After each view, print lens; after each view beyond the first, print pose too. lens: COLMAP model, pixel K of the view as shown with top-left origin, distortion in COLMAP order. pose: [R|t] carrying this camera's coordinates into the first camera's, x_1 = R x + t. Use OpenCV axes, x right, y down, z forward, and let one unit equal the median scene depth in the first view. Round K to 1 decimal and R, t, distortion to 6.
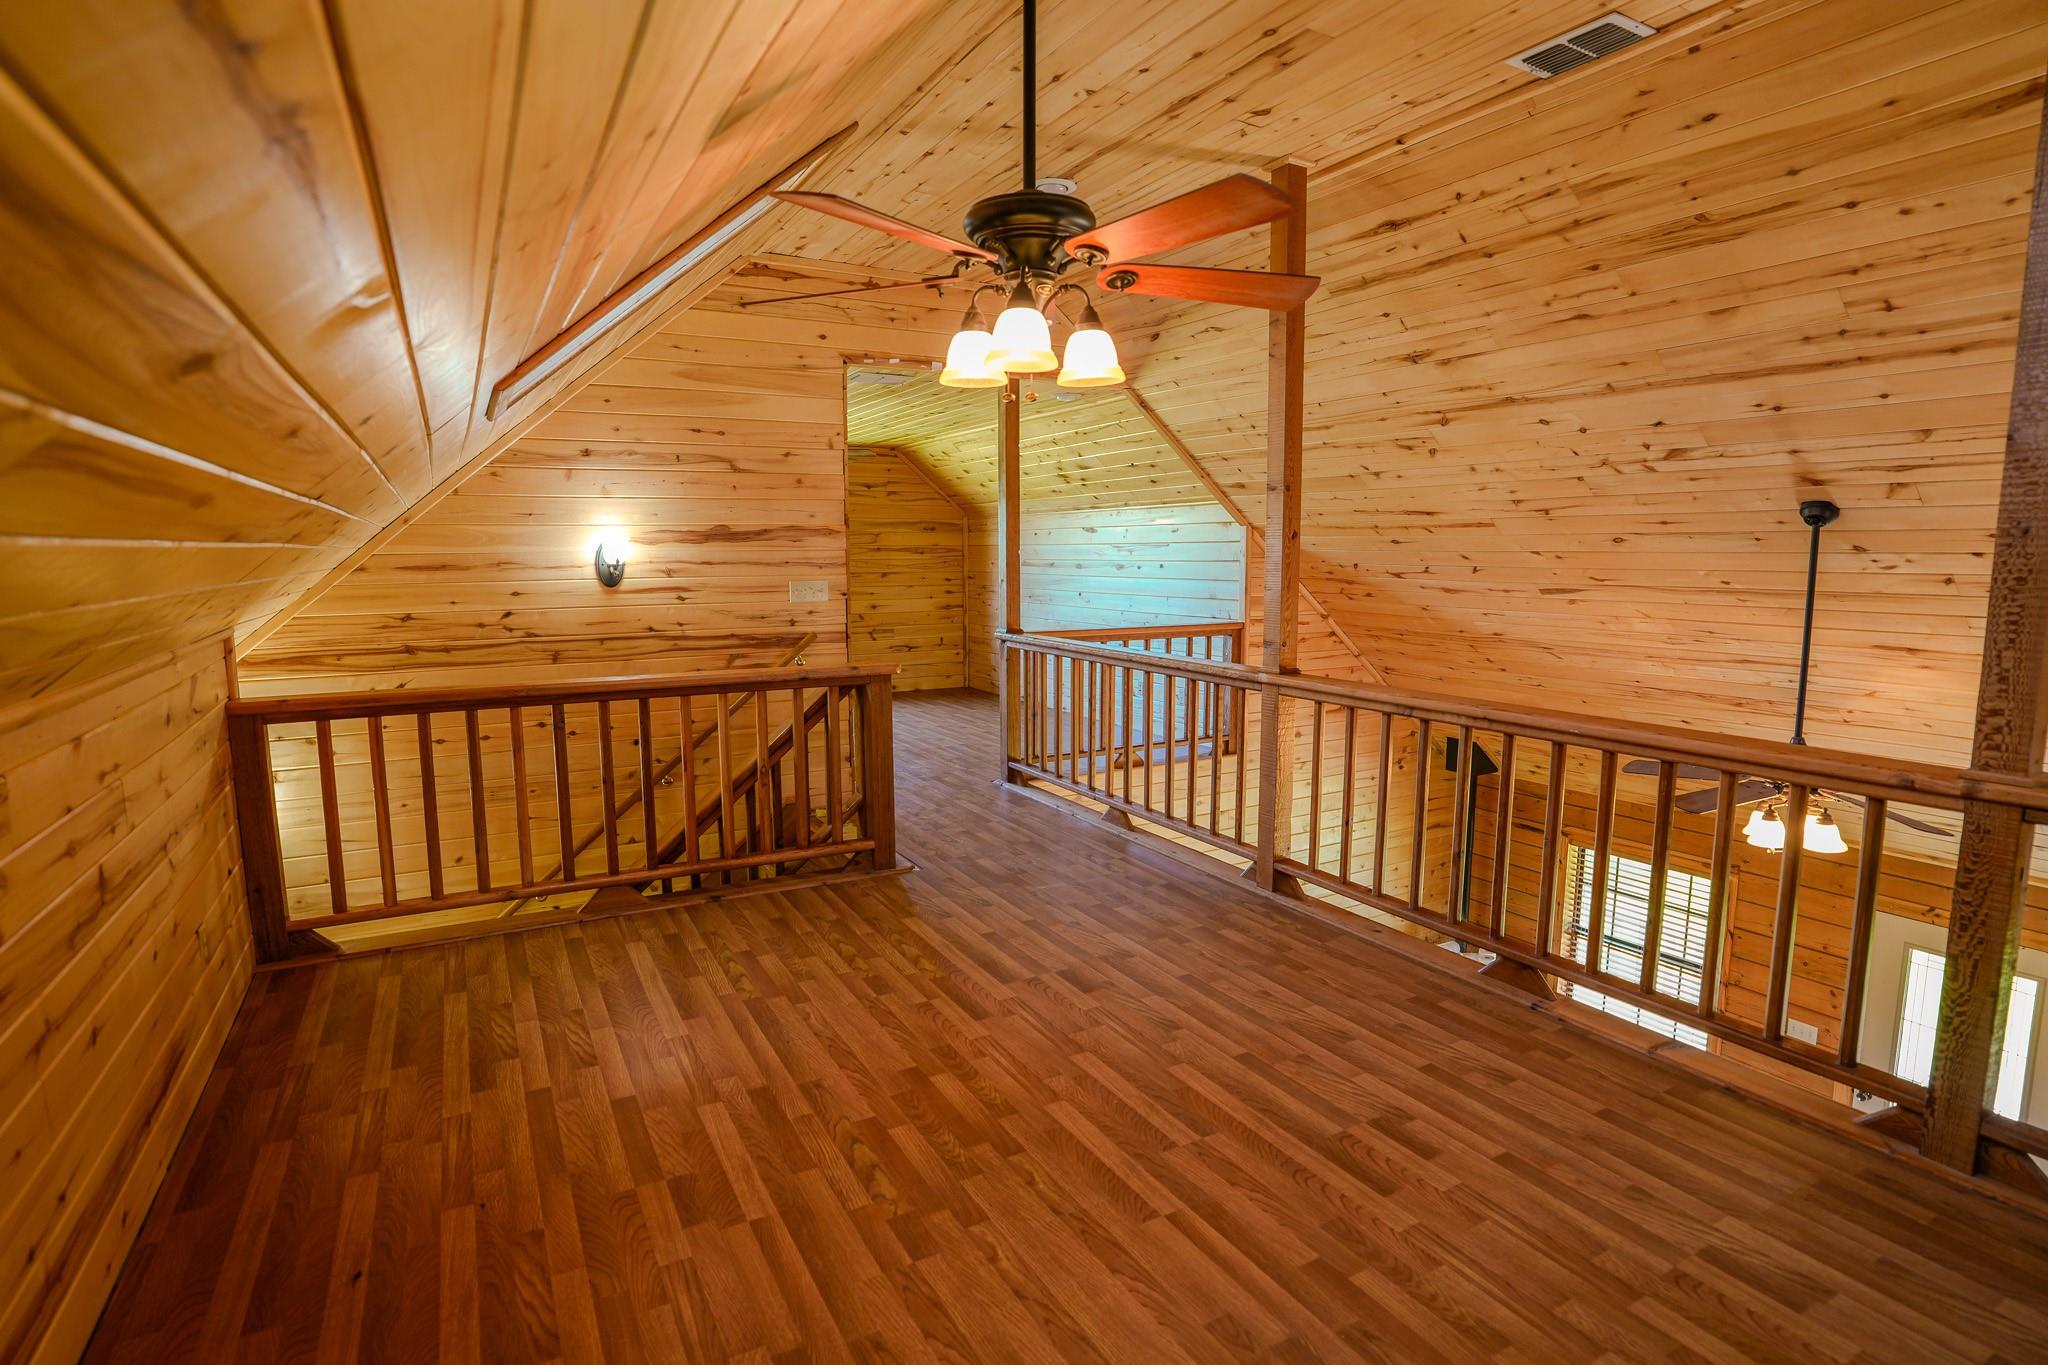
lens RADIAL K [[1048.7, 0, 1013.9], [0, 1048.7, 678.4], [0, 0, 1]] dist [-0.054857, -0.002453]
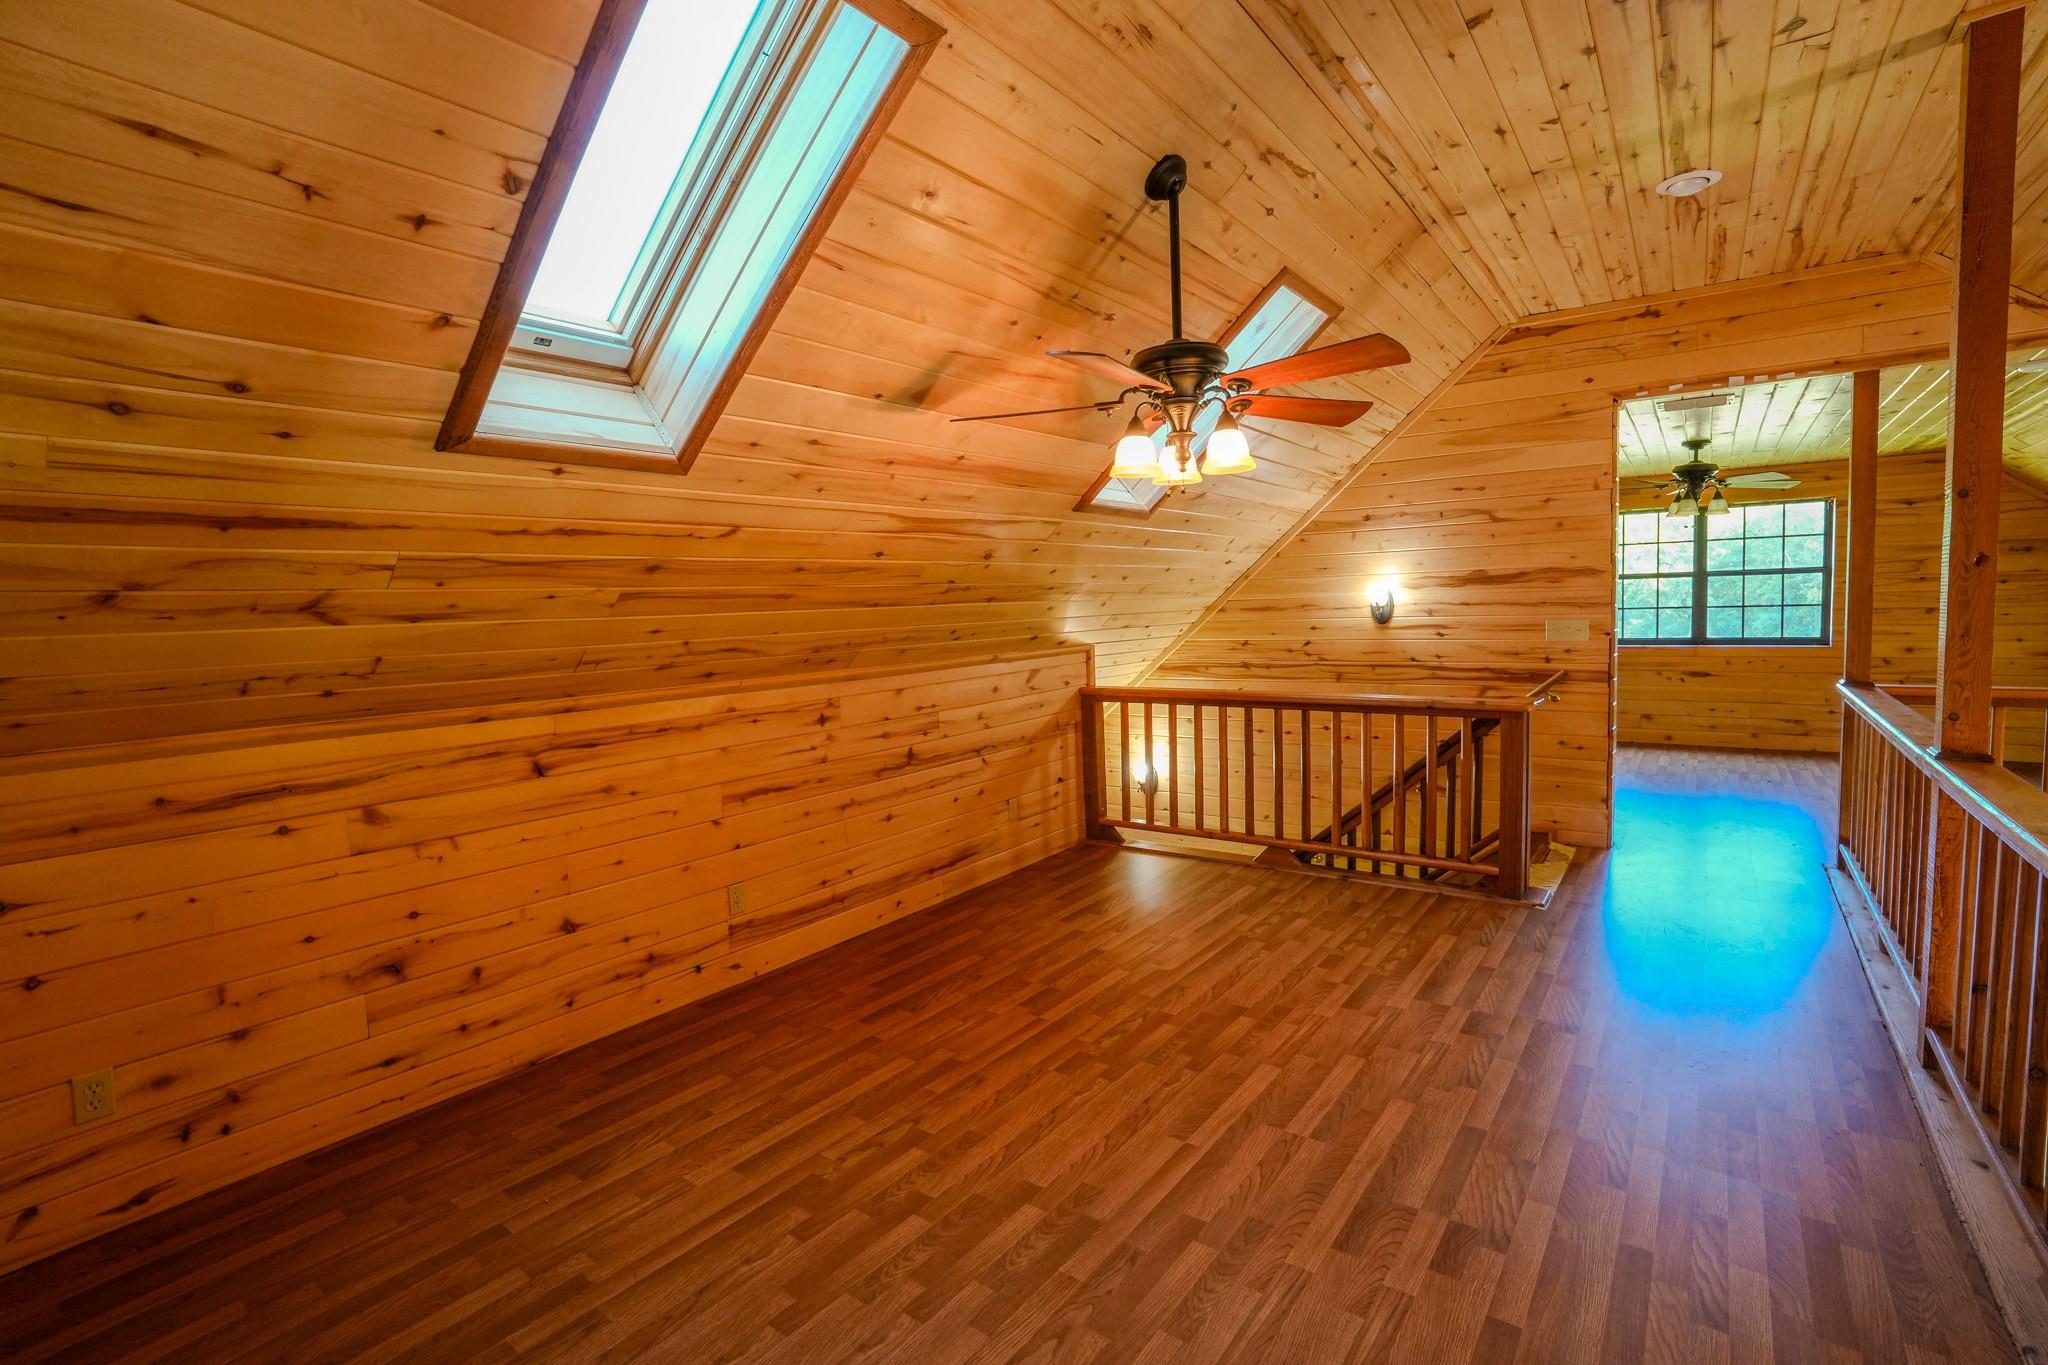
lens RADIAL K [[953.2, 0, 1007.8], [0, 953.2, 692.2], [0, 0, 1]] dist [-0.055020, 0.009621]
pose [[0.390029, 0.075005, -0.917743, 0.518524], [-0.079903, 0.995674, 0.047417, -0.026471], [0.917329, 0.054837, 0.394335, 0.161345]]
